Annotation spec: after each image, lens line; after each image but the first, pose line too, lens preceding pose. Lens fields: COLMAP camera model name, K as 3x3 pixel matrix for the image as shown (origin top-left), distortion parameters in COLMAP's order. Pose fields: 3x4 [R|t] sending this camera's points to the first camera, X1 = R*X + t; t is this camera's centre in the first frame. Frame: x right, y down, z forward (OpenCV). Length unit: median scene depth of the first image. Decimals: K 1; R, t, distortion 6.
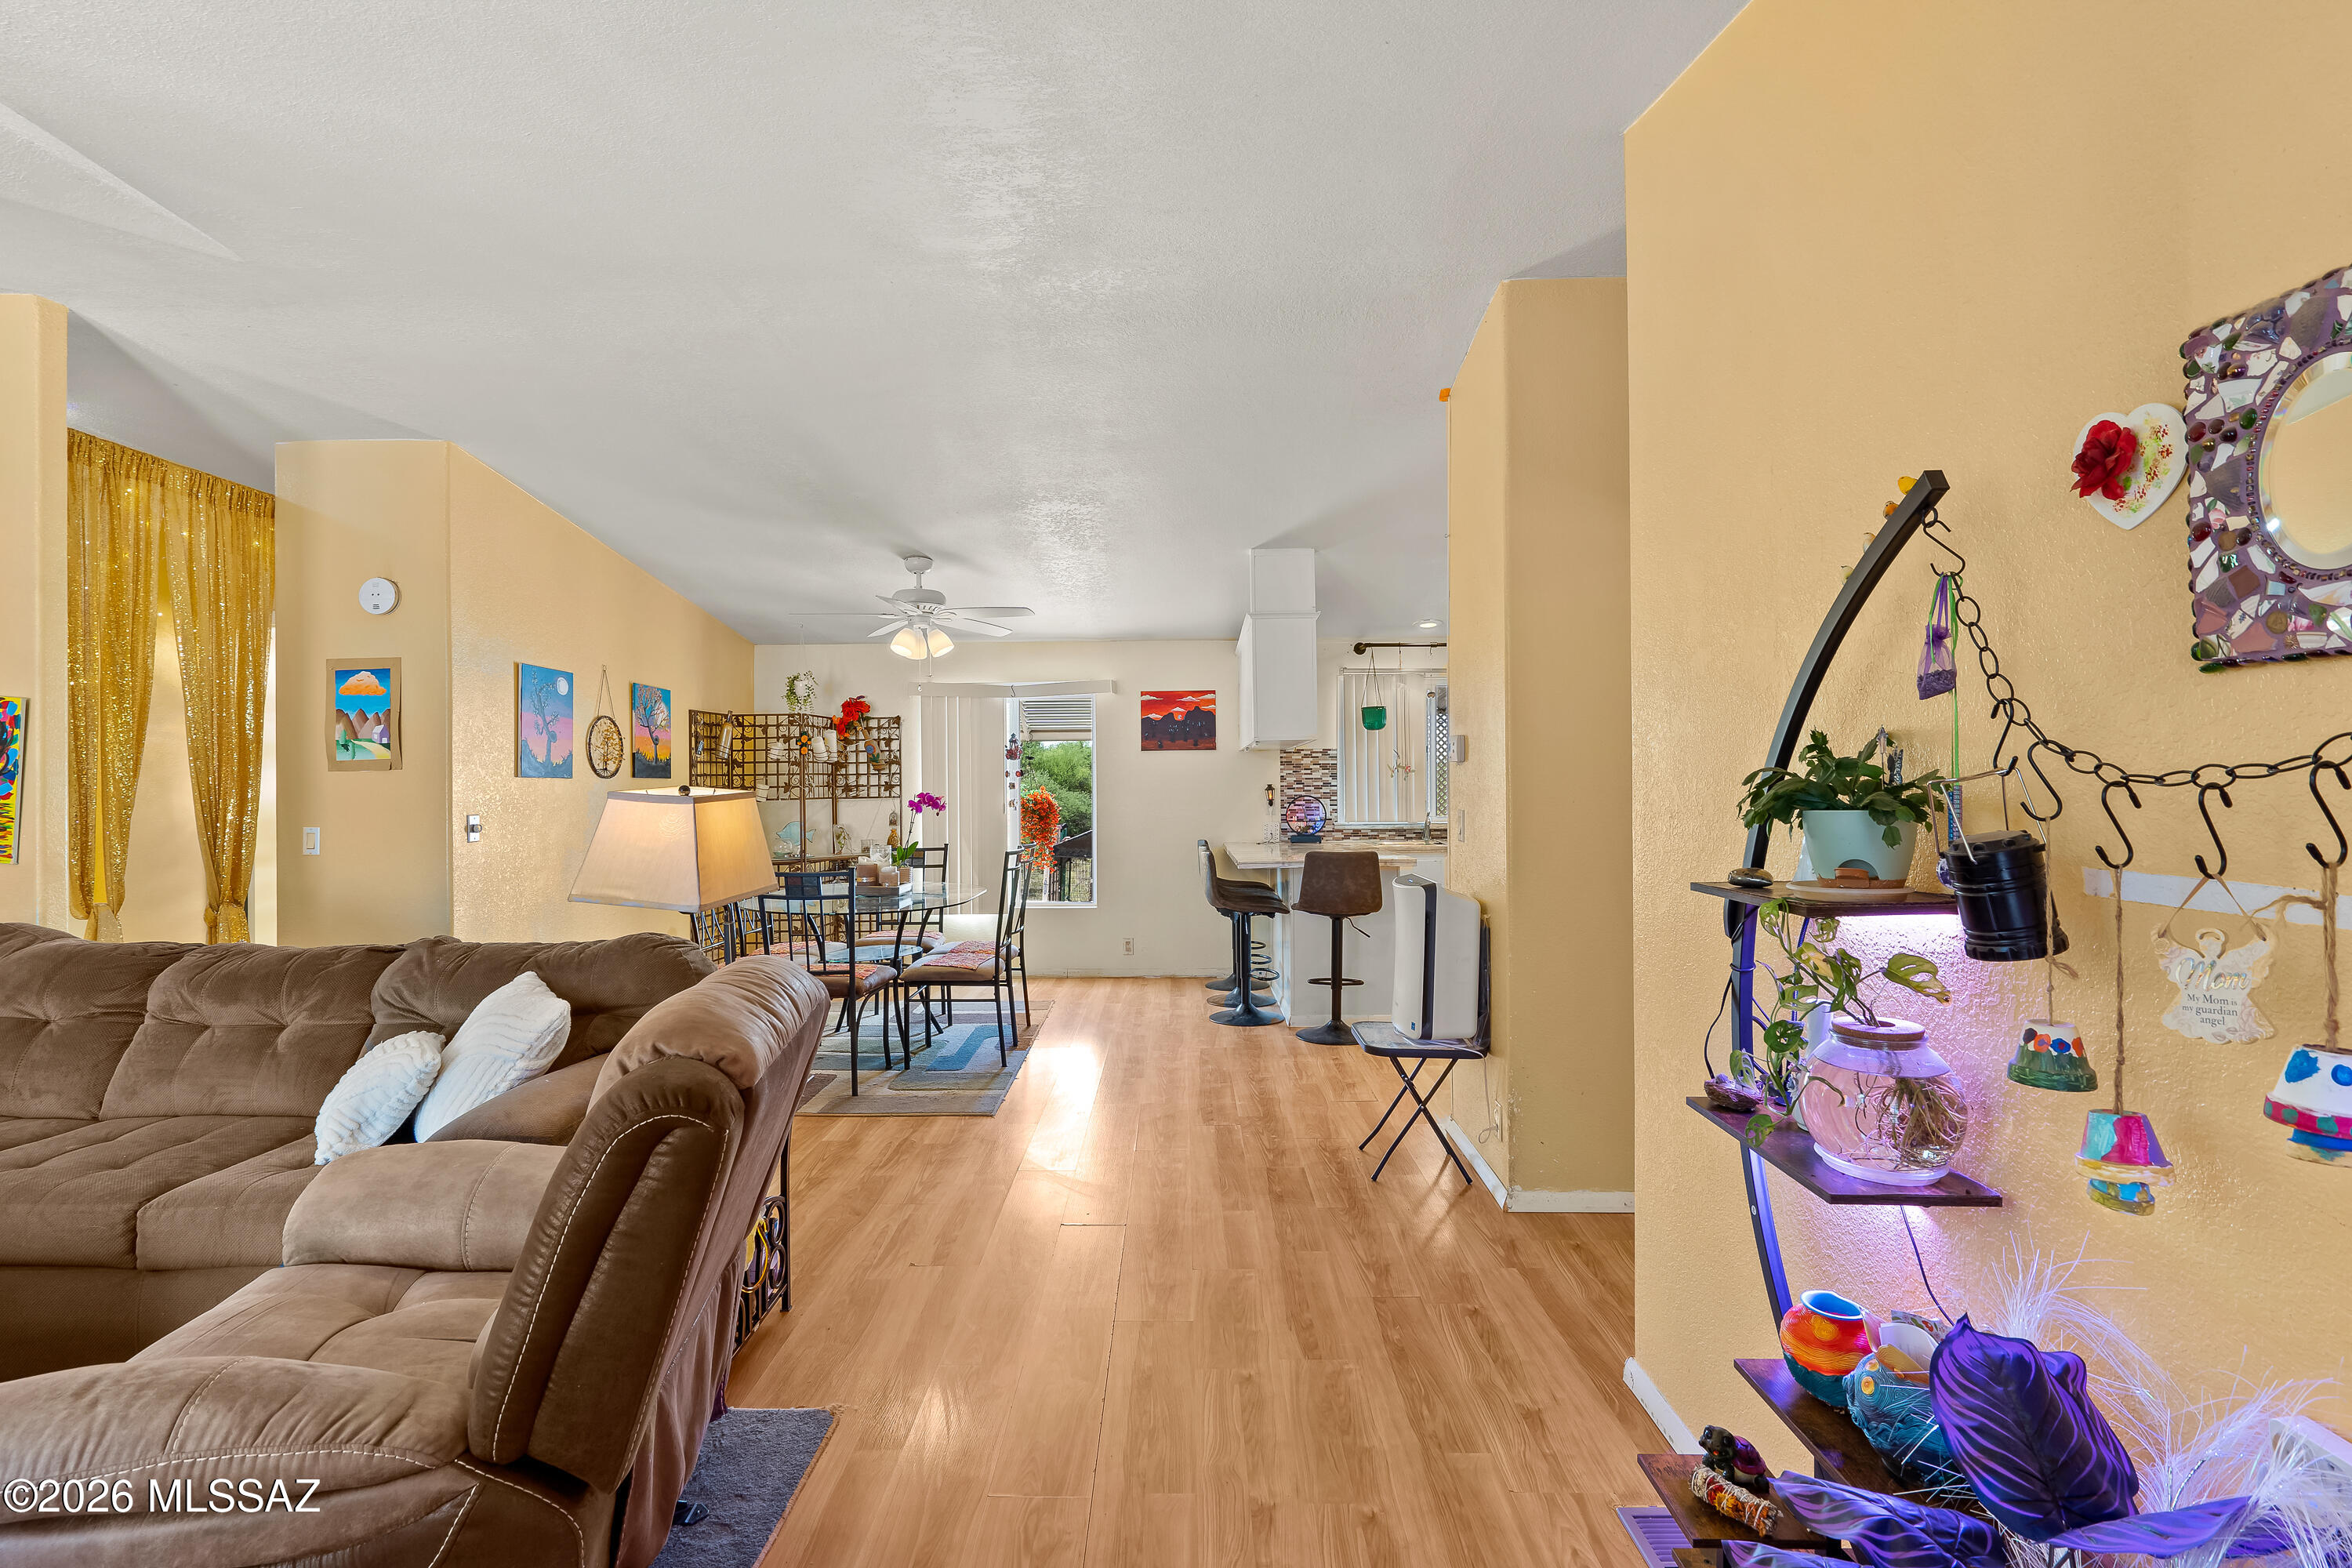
lens RADIAL K [[1087.2, 0, 1161.4], [0, 1087.2, 771.3], [0, 0, 1]] dist [-0.000021, -0.000200]
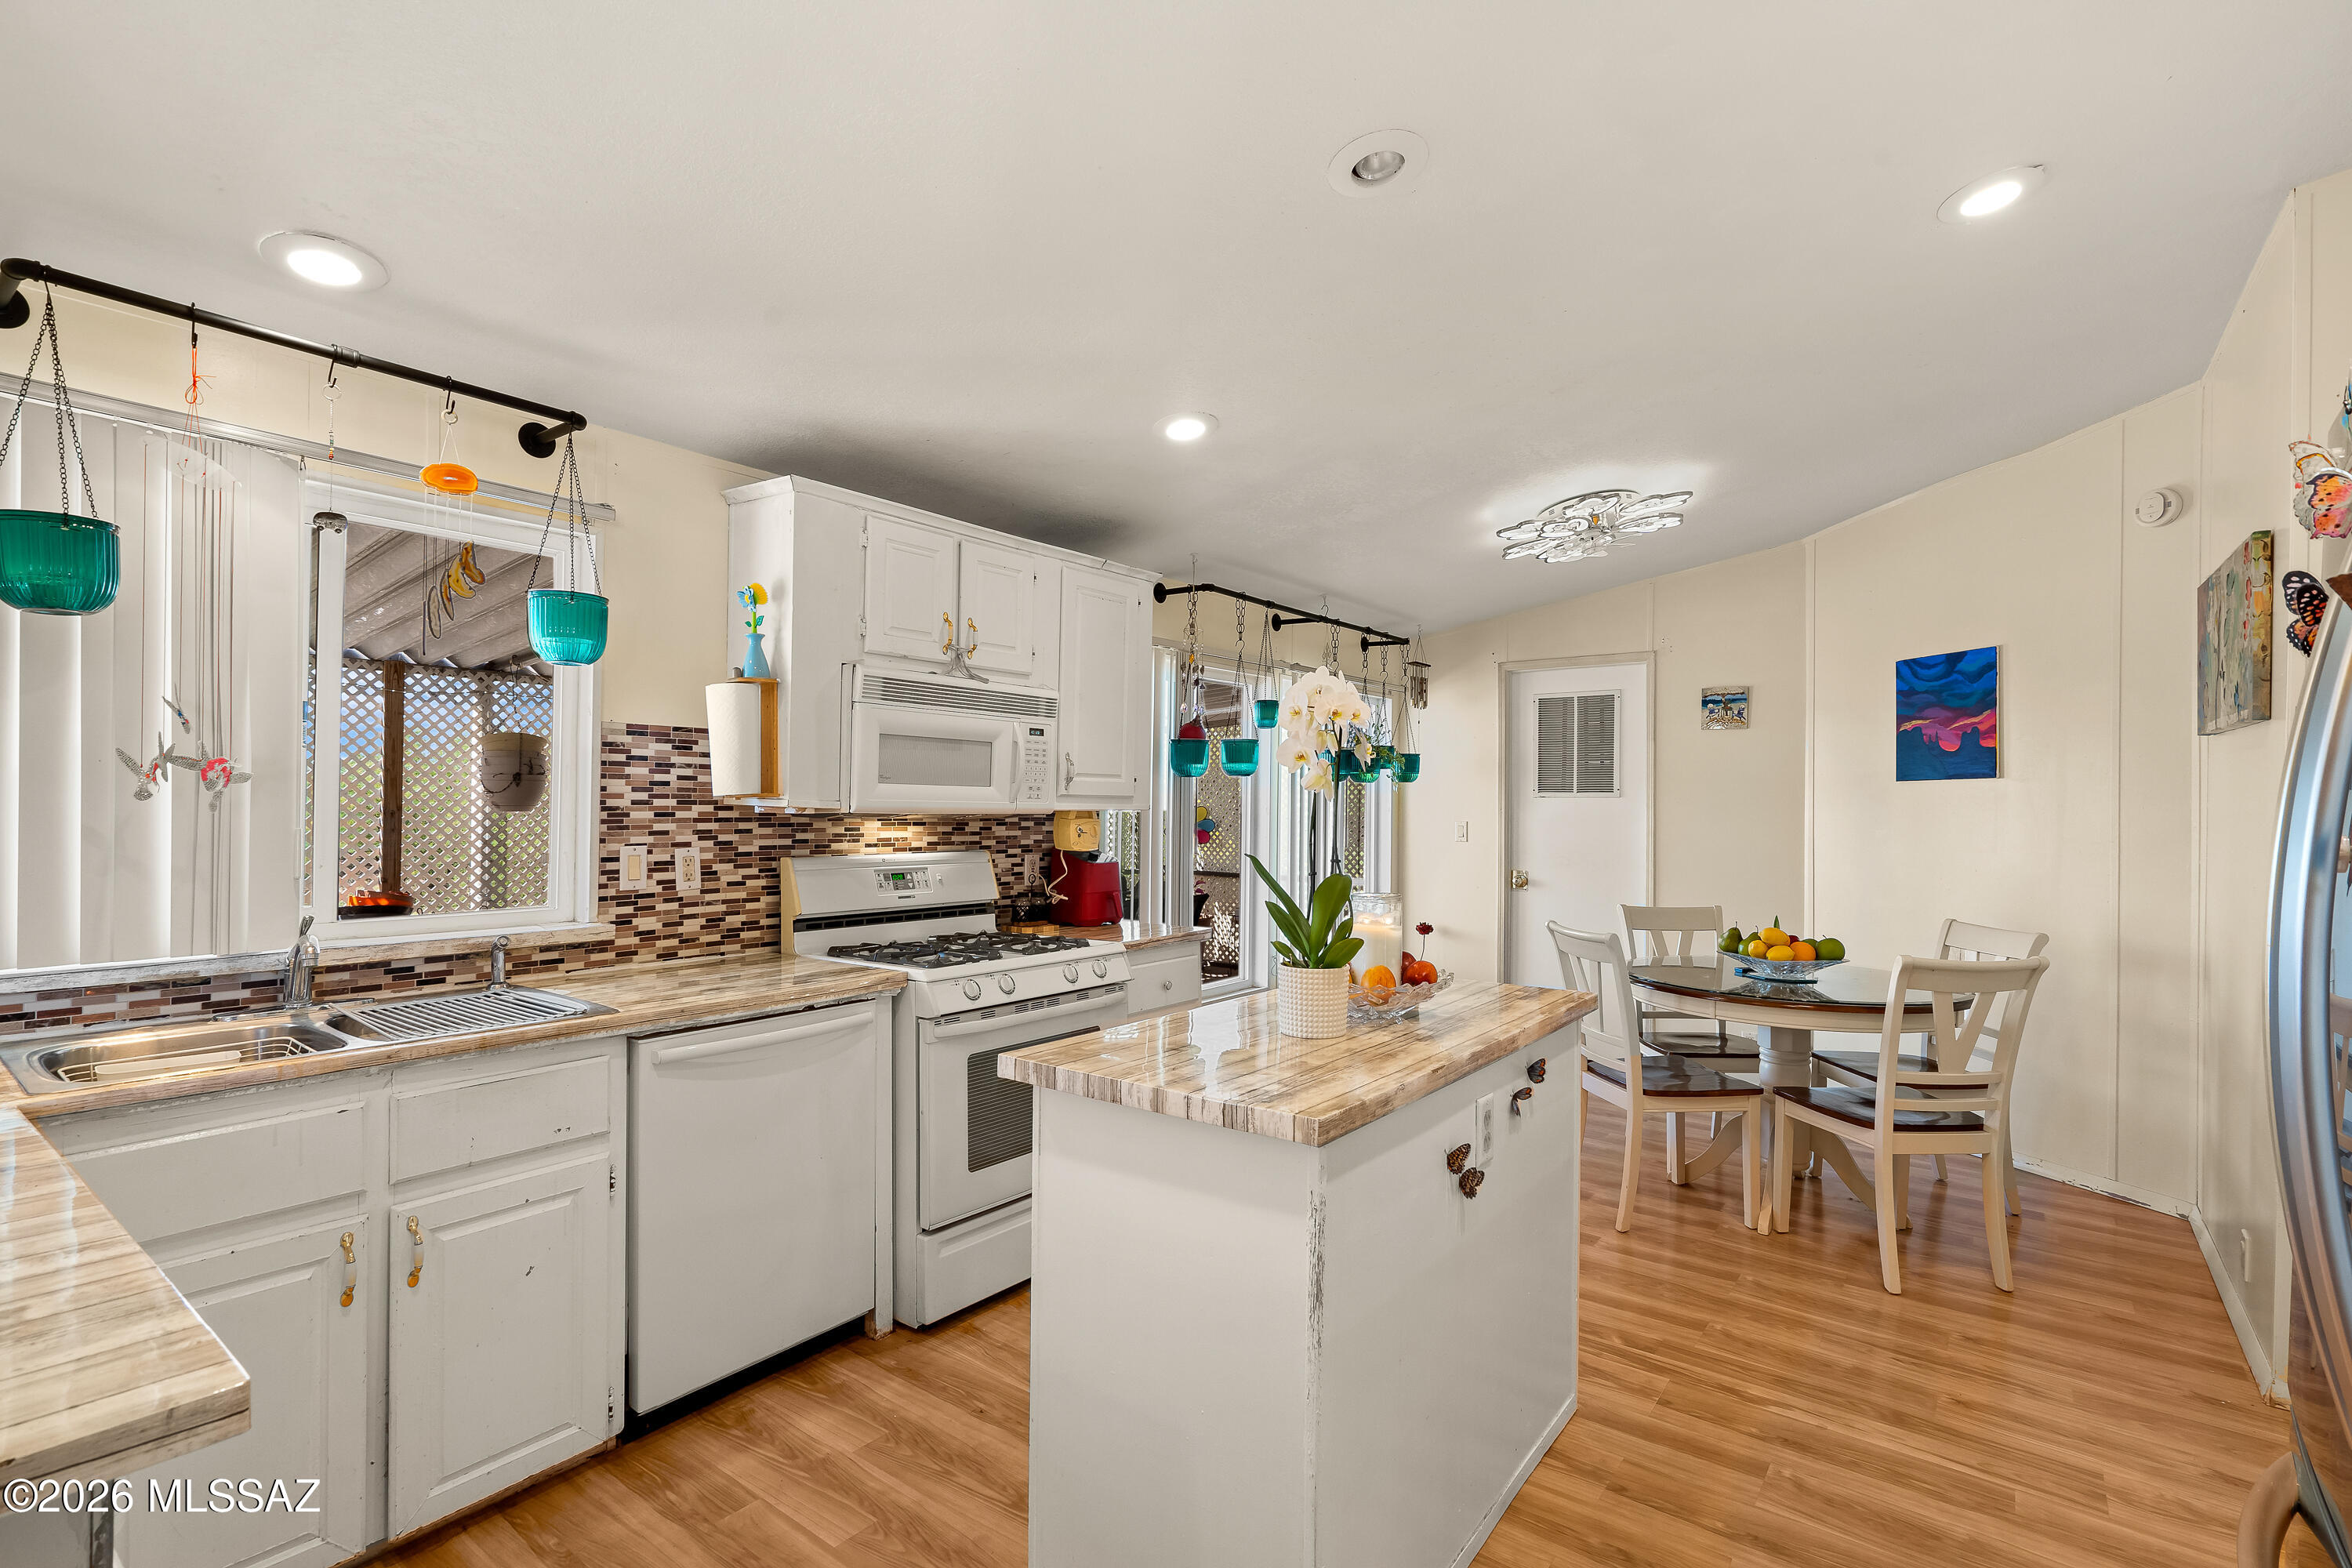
lens RADIAL K [[1087.2, 0, 1178.9], [0, 1087.2, 796.7], [0, 0, 1]] dist [-0.000021, -0.000200]
pose [[0.597858, 0.017780, 0.801405, 0.145855], [-0.022342, 0.999735, -0.005514, 0.000626], [-0.801291, -0.014608, 0.598097, 0.620293]]
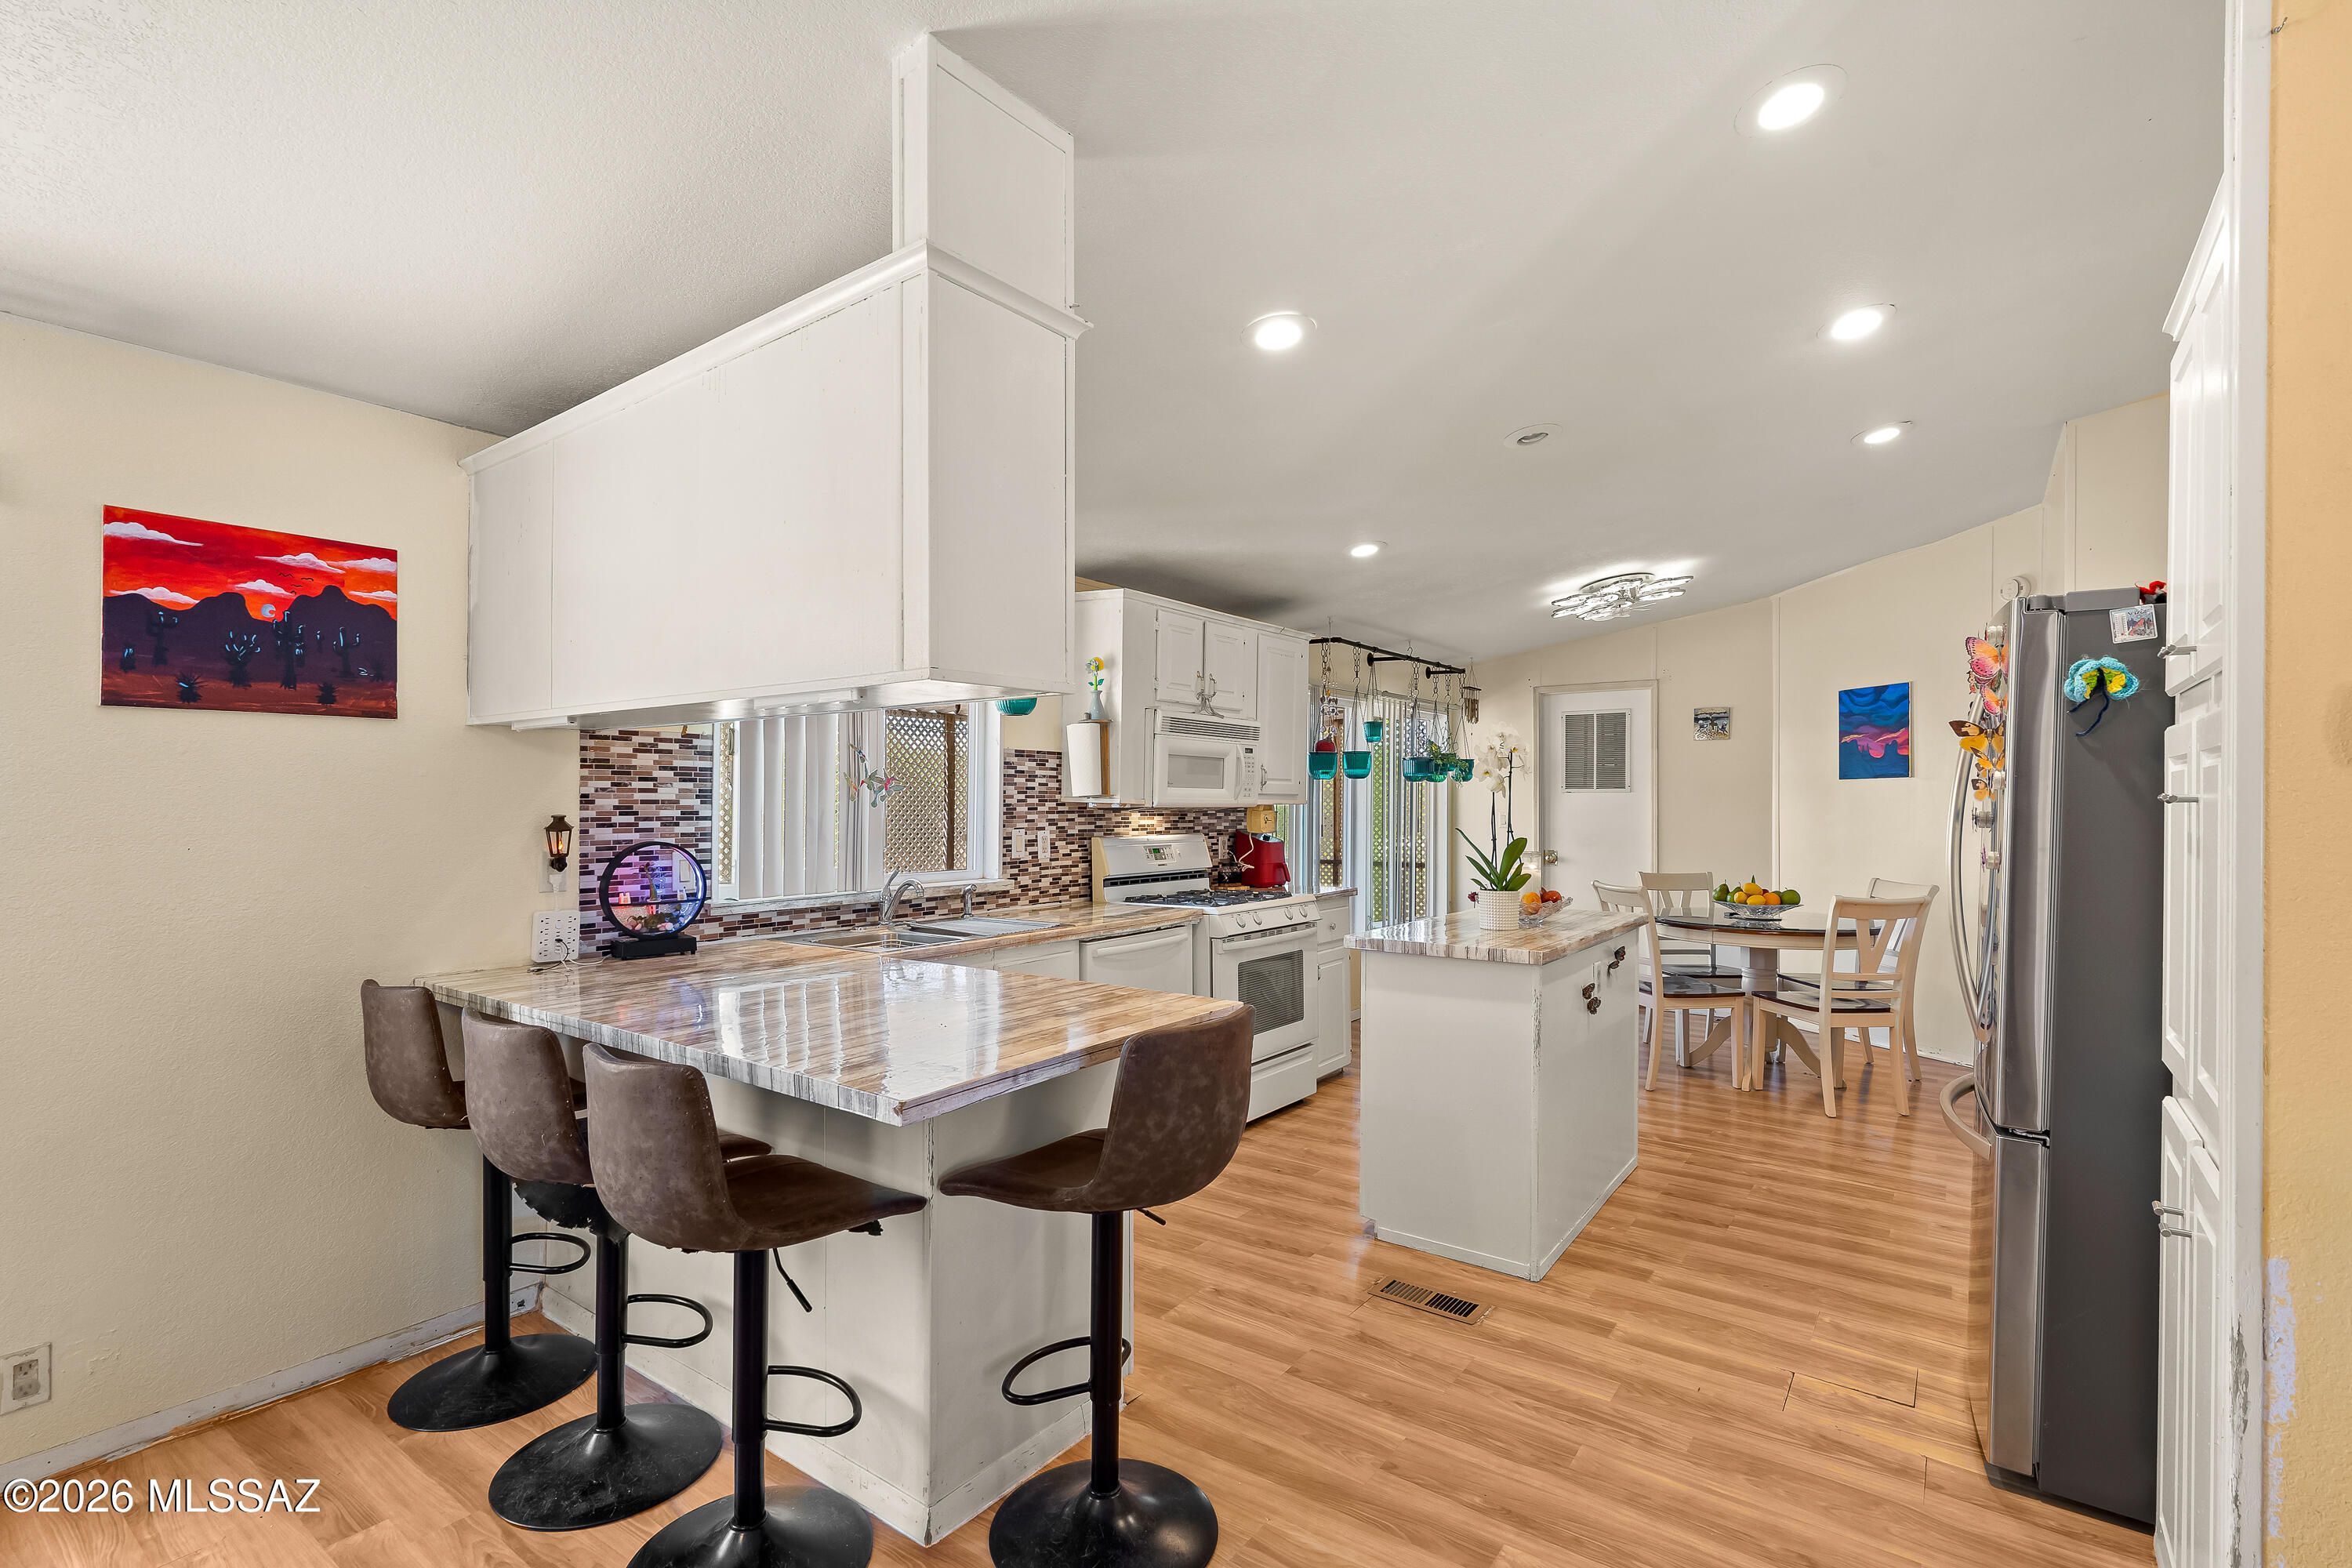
lens RADIAL K [[1087.2, 0, 1177.1], [0, 1087.2, 797.4], [0, 0, 1]] dist [-0.000021, -0.000200]
pose [[0.579640, 0.010303, 0.814808, -0.091118], [-0.016764, 0.999859, -0.000717, 0.001926], [-0.814700, -0.013244, 0.579731, 0.593096]]
